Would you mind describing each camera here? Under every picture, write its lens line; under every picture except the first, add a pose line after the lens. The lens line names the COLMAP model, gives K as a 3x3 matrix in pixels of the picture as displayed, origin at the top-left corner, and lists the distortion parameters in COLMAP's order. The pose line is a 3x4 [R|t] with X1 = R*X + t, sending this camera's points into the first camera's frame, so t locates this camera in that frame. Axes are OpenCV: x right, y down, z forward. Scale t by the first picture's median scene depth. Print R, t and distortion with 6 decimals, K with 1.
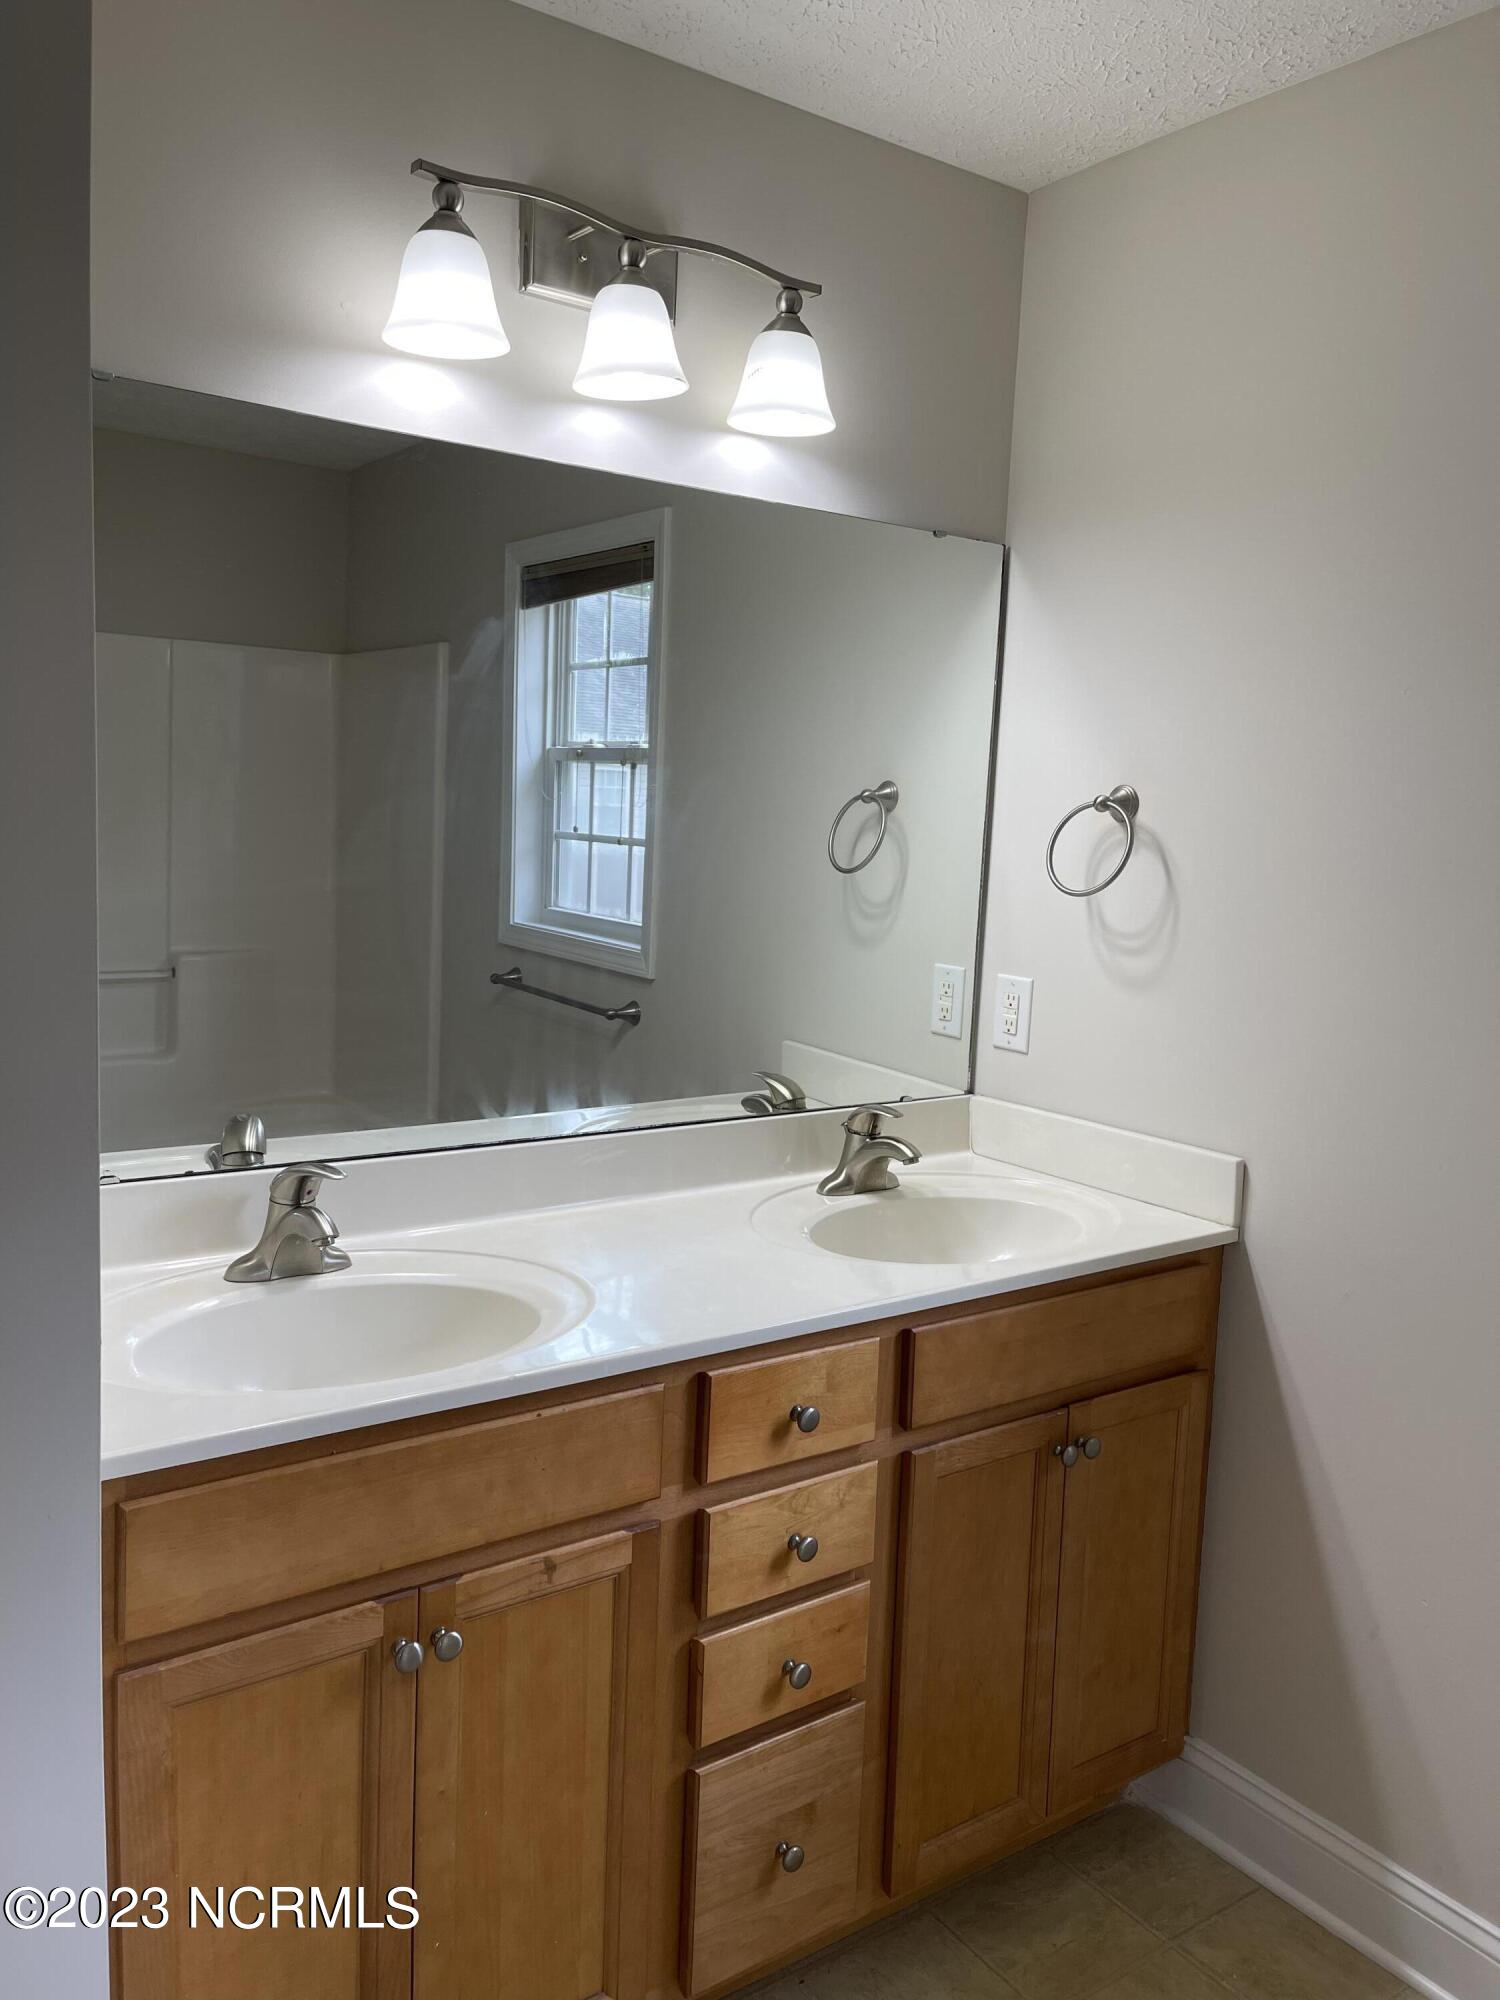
lens RADIAL K [[1503.2, 0, 748.4], [0, 1503.2, 1039.1], [0, 0, 1]] dist [0.080293, -0.095424]
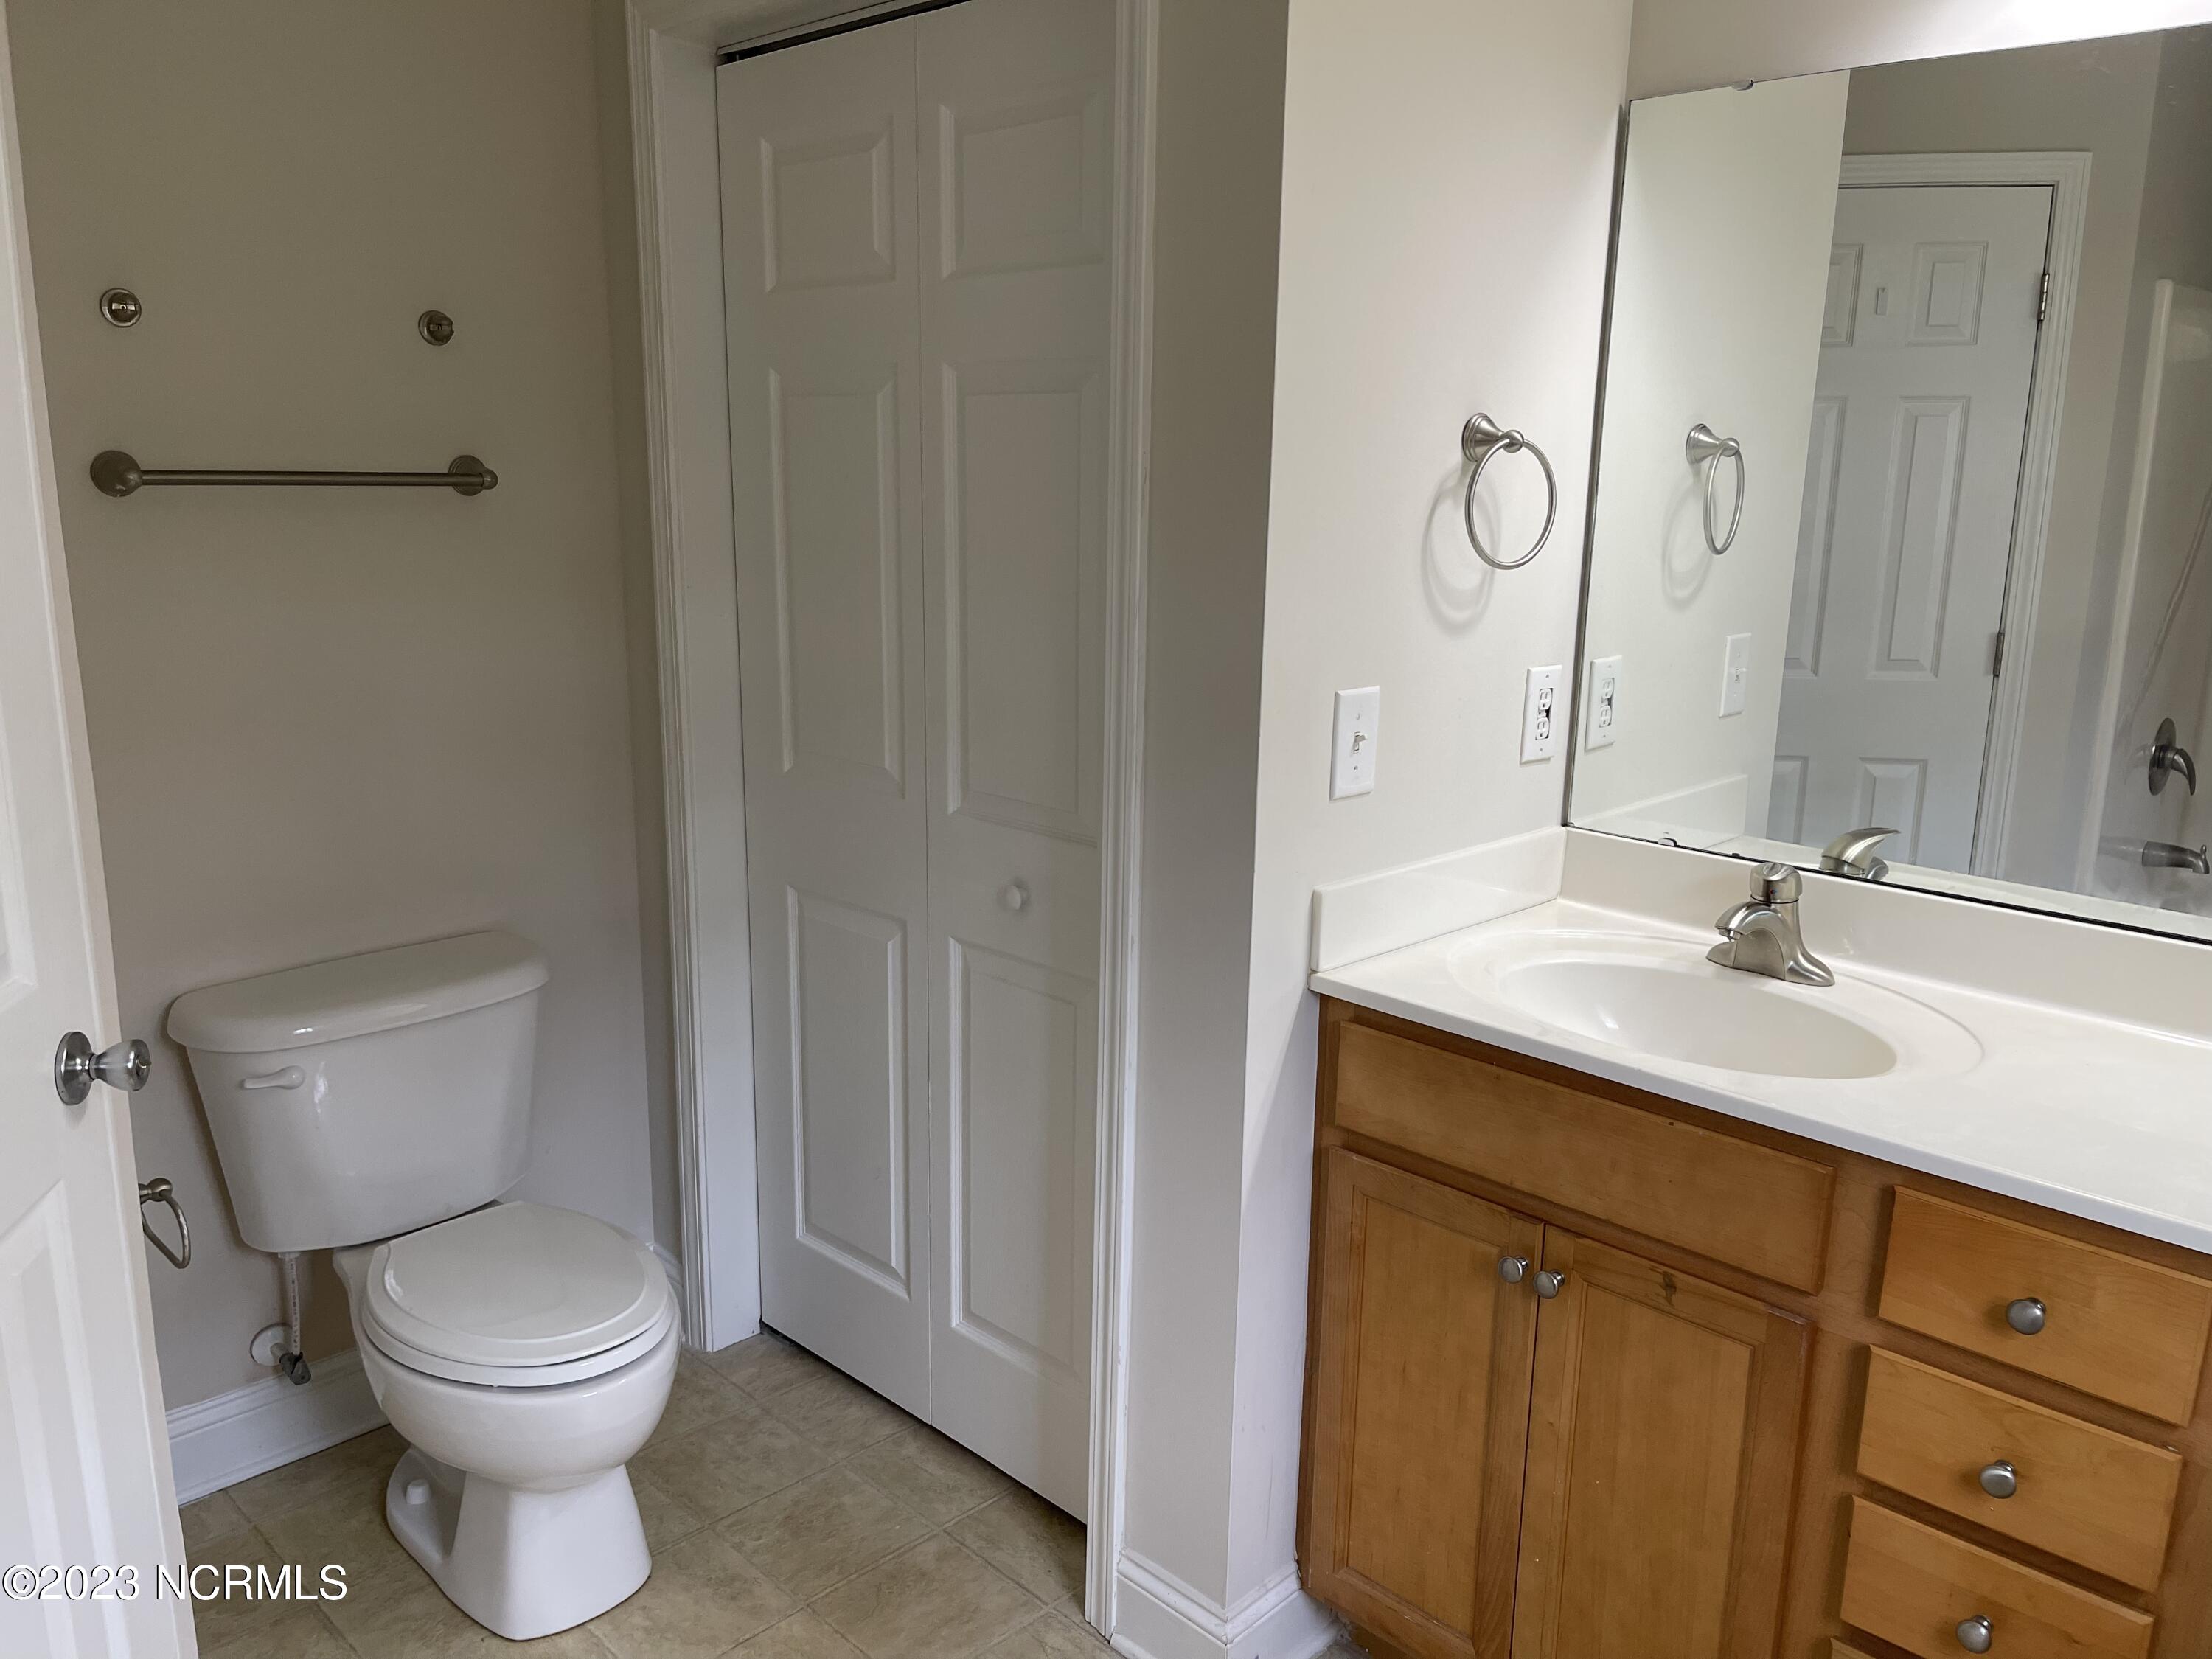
lens RADIAL K [[1662.6, 0, 1106.0], [0, 1662.6, 829.5], [0, 0, 1]] dist [0.080293, -0.095424]
pose [[0.169122, 0.173096, -0.970276, 0.802363], [-0.149866, 0.977526, 0.148268, -0.043331], [0.974134, 0.120336, 0.191262, 0.406184]]
